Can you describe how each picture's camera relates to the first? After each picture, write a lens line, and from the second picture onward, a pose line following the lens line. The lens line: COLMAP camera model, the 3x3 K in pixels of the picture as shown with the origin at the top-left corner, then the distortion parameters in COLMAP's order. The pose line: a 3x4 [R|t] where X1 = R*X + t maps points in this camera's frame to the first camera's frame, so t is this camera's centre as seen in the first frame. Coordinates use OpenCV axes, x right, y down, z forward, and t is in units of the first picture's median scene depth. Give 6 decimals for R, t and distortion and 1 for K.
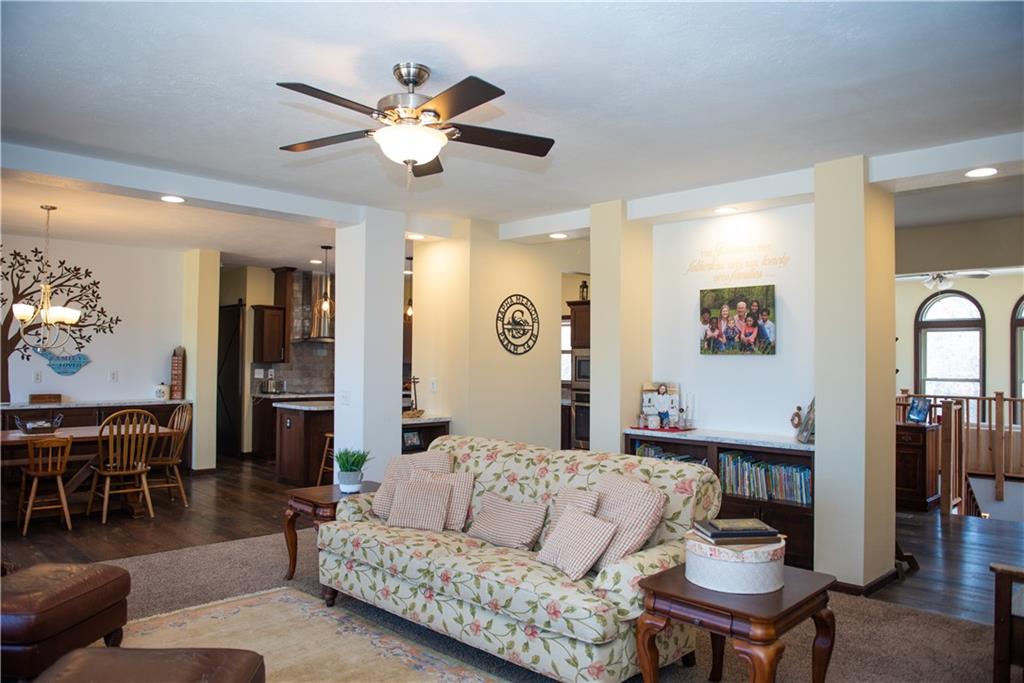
lens RADIAL K [[691.9, 0, 511.3], [0, 691.9, 341.5], [0, 0, 1]] dist [-0.044862, -0.006791]
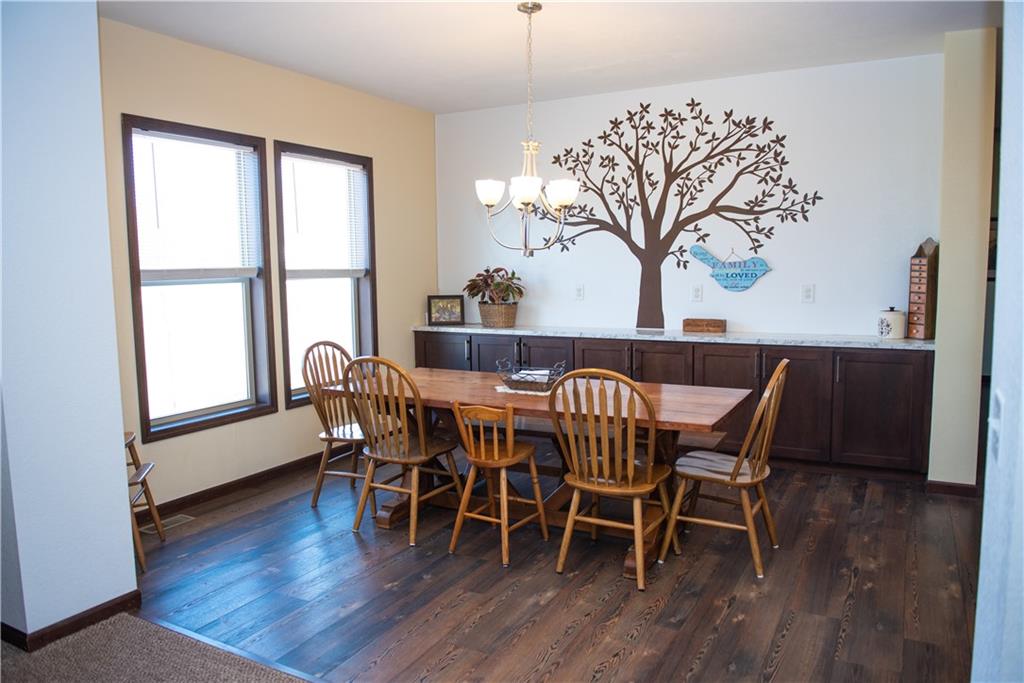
lens RADIAL K [[691.9, 0, 560.7], [0, 691.9, 332.0], [0, 0, 1]] dist [-0.044862, -0.006791]
pose [[0.323993, 0.083607, -0.942358, -0.121473], [0.041023, 0.993909, 0.102284, 0.019956], [0.945170, -0.071798, 0.318590, 0.859884]]
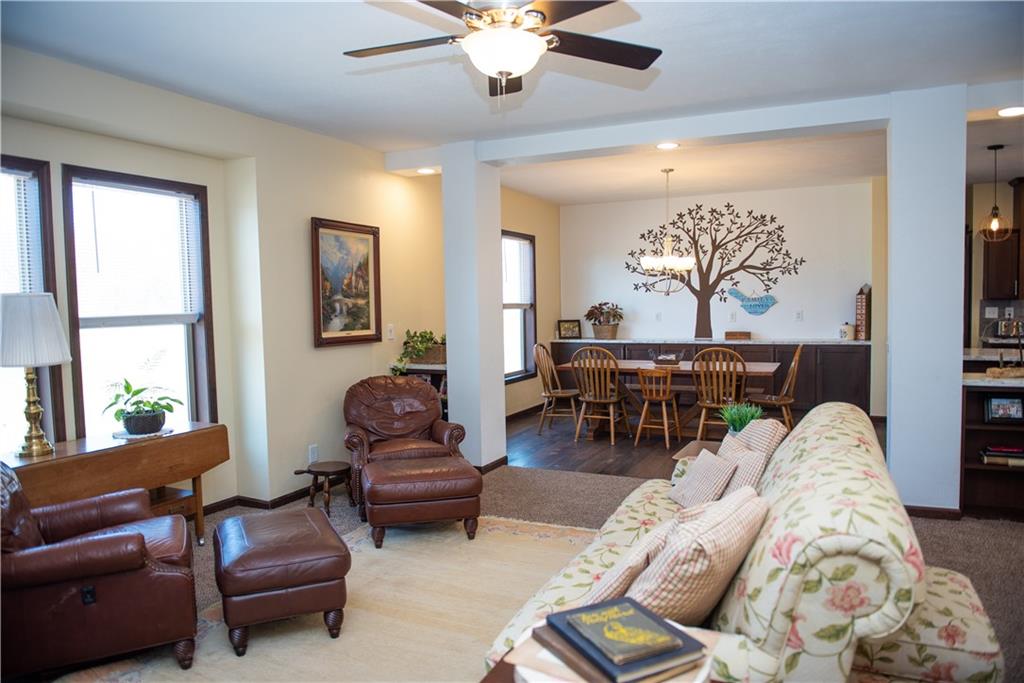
lens RADIAL K [[691.9, 0, 533.0], [0, 691.9, 339.2], [0, 0, 1]] dist [-0.044862, -0.006791]
pose [[0.372912, 0.037814, -0.927096, 0.338564], [0.046403, 0.997159, 0.059336, 0.008367], [0.926706, -0.065148, 0.370098, 0.335834]]
